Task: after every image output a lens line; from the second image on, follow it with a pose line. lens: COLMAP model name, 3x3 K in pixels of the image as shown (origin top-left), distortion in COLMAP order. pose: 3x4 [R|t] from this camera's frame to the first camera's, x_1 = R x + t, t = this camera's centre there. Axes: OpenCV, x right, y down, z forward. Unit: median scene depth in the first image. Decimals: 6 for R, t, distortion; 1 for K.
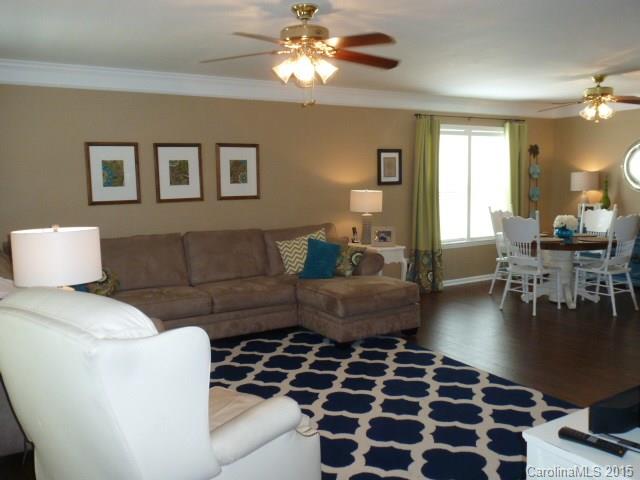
lens RADIAL K [[568.5, 0, 320.0], [0, 568.5, 240.0], [0, 0, 1]] dist [-0.037023, 0.007974]
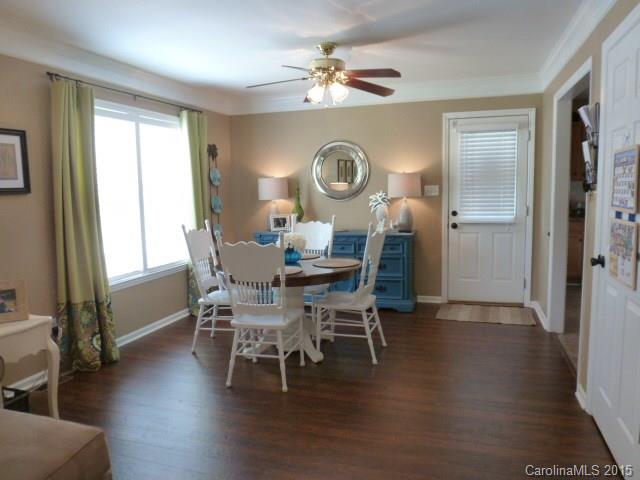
lens RADIAL K [[463.2, 0, 323.1], [0, 463.2, 245.0], [0, 0, 1]] dist [-0.050426, 0.009593]
pose [[0.753516, -0.076449, 0.652969, 0.061706], [0.071925, 0.996840, 0.033708, -0.039506], [-0.653483, 0.021565, 0.756634, 0.451769]]
